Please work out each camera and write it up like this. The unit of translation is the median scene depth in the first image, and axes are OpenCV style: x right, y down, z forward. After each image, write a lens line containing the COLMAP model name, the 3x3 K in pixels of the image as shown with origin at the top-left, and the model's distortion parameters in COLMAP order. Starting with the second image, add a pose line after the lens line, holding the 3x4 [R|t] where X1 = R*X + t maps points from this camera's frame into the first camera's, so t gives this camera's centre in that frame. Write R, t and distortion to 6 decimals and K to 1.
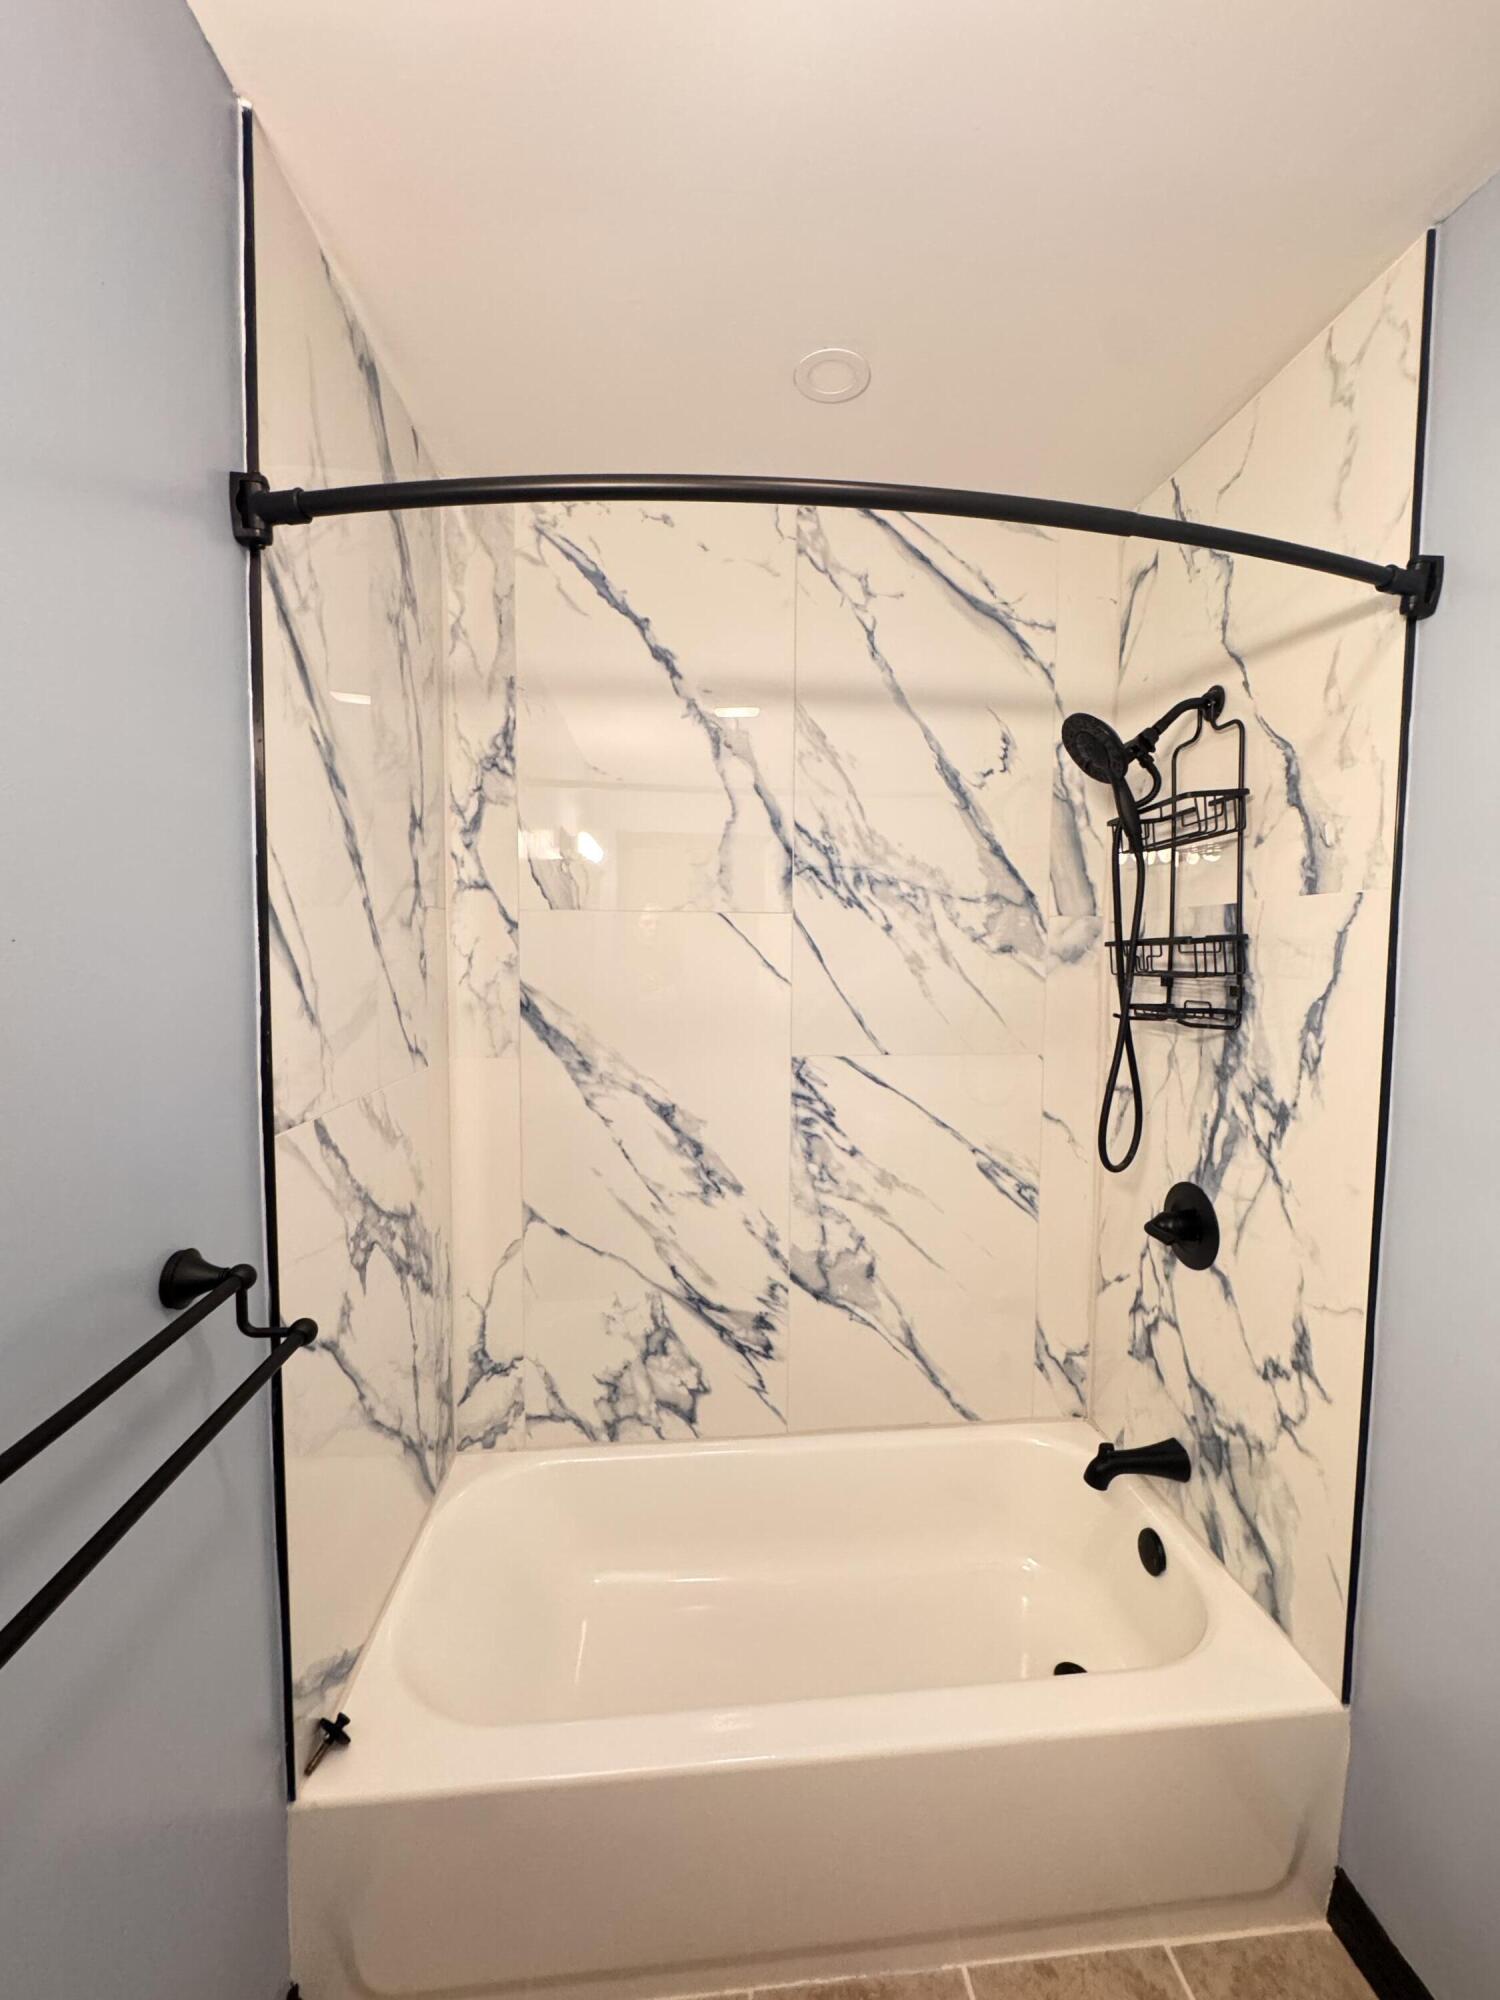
lens RADIAL K [[803.1, 0, 750.7], [0, 803.1, 995.3], [0, 0, 1]] dist [-0.001831, 0.000498]
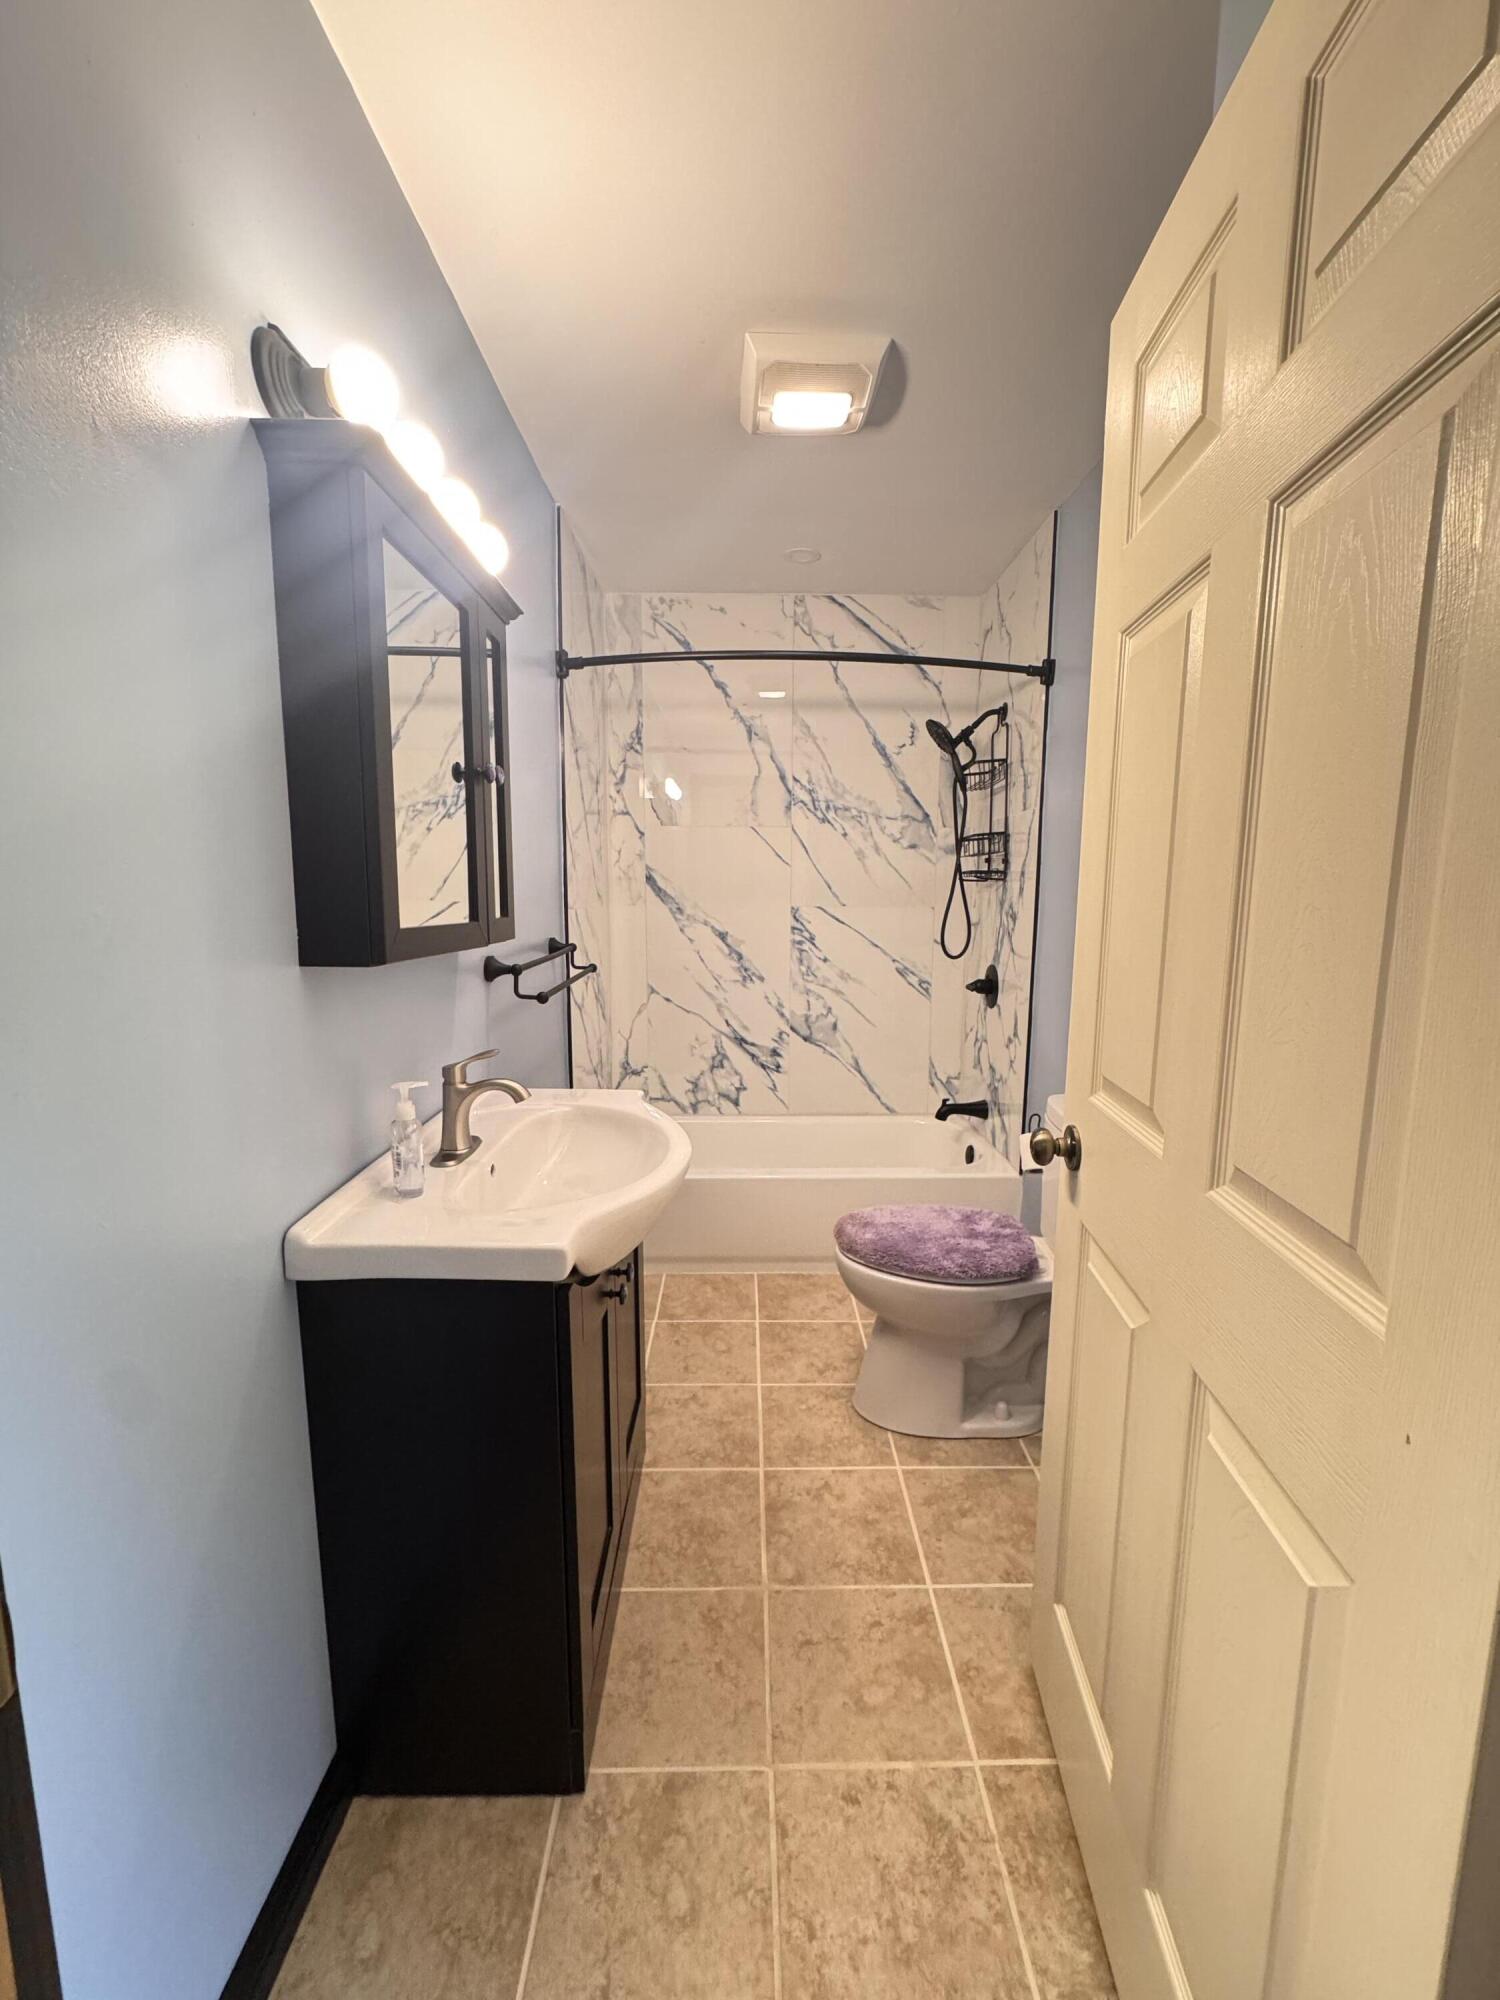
lens RADIAL K [[803.1, 0, 751.0], [0, 803.1, 996.3], [0, 0, 1]] dist [-0.001831, 0.000498]
pose [[0.996697, 0.007535, -0.080855, 0.110790], [-0.001209, 0.996952, 0.078004, 0.139545], [0.081197, -0.077649, 0.993669, -0.850706]]
